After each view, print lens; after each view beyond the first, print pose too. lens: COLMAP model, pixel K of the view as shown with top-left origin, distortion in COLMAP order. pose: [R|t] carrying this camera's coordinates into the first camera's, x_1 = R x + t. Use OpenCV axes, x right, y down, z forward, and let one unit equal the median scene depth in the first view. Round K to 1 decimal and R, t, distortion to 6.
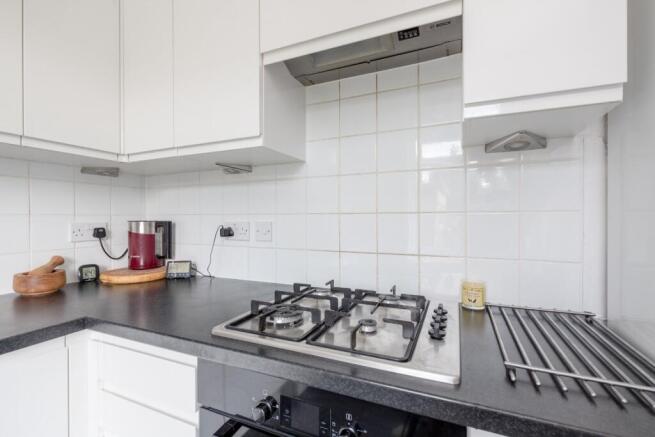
lens RADIAL K [[292.3, 0, 328.2], [0, 292.3, 217.4], [0, 0, 1]] dist [0.002876, -0.000336]
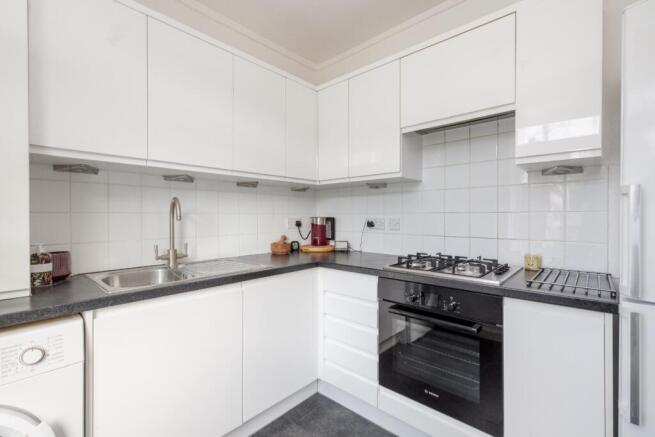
lens RADIAL K [[292.3, 0, 322.8], [0, 292.3, 215.1], [0, 0, 1]] dist [0.002876, -0.000336]
pose [[0.944246, 0.002418, -0.329233, -0.057958], [-0.004043, 0.999983, -0.004250, 0.008772], [0.329217, 0.005344, 0.944239, -0.671332]]
